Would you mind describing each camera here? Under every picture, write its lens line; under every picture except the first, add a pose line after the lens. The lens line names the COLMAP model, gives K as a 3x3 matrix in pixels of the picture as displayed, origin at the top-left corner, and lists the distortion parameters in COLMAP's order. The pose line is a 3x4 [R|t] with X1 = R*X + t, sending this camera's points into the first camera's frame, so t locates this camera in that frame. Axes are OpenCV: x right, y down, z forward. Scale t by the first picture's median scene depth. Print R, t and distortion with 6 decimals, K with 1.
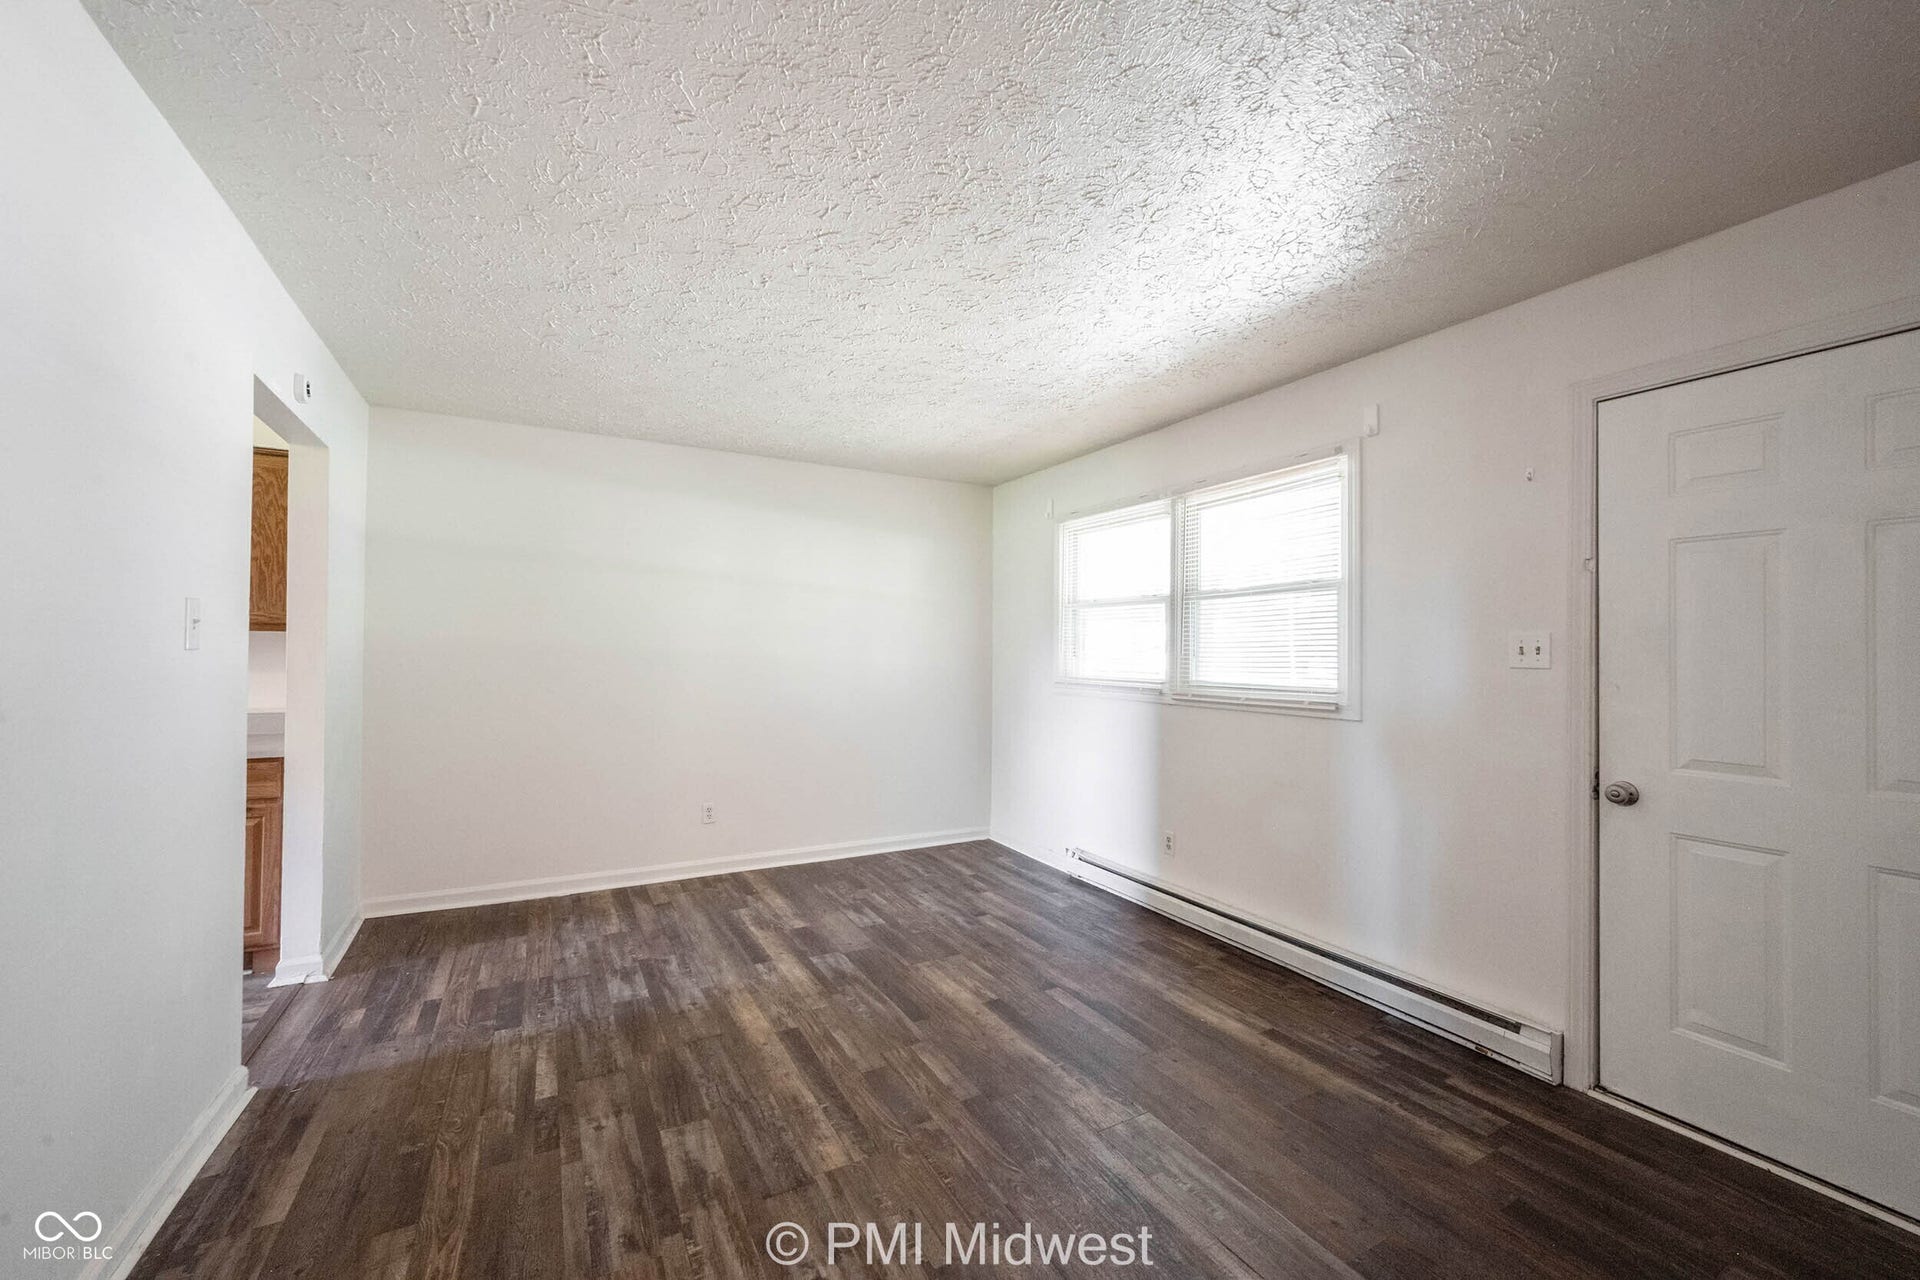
lens RADIAL K [[729.0, 0, 982.5], [0, 729.0, 638.4], [0, 0, 1]] dist [0.000505, -0.000077]
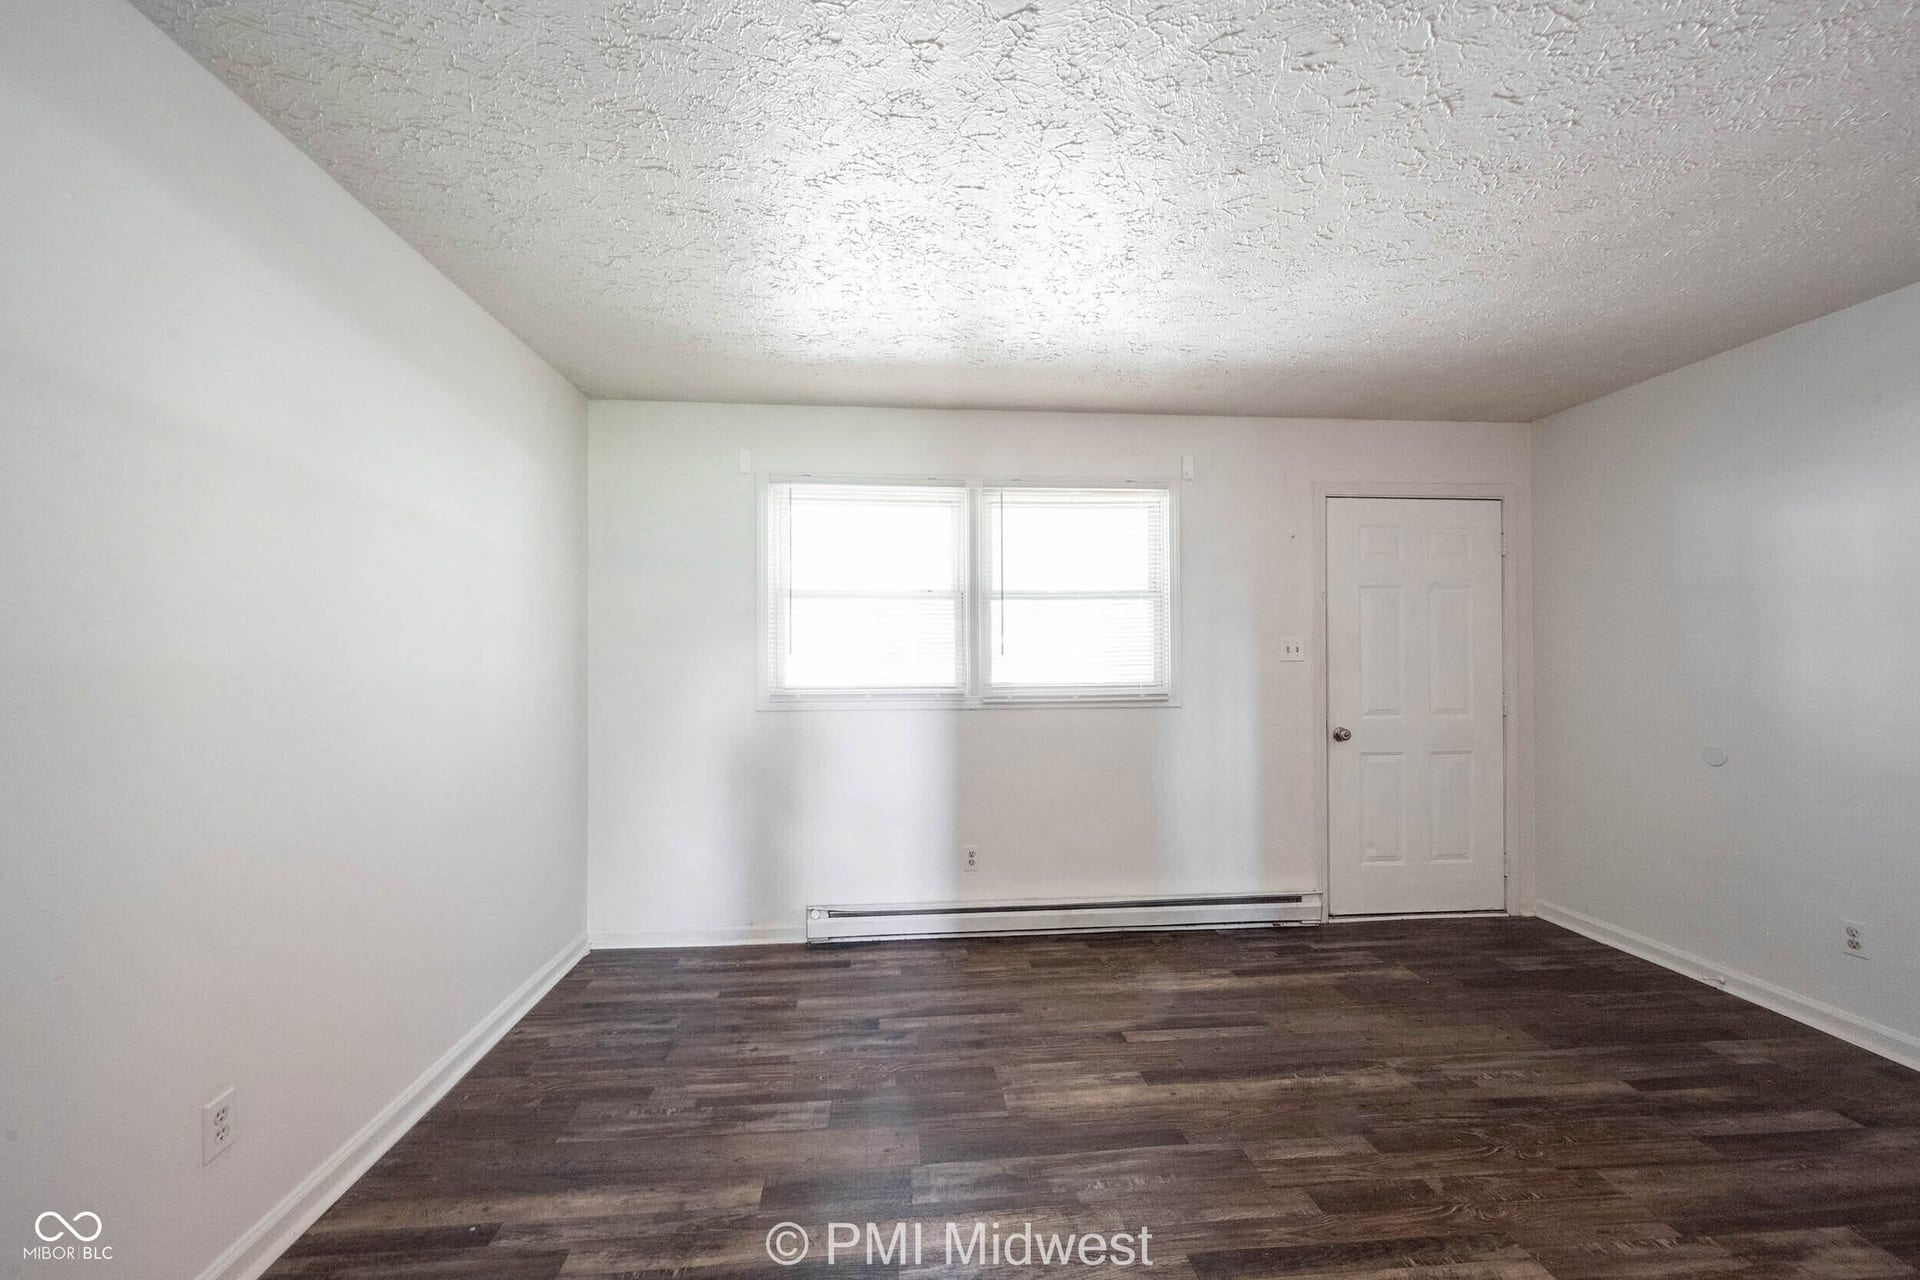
lens RADIAL K [[747.8, 0, 960.0], [0, 747.8, 640.0], [0, 0, 1]] dist [0.000420, 0.000196]
pose [[0.444164, 0.008143, 0.895909, -0.792670], [-0.008446, 0.999952, -0.004901, 0.008661], [-0.895906, -0.005390, 0.444211, 0.768084]]
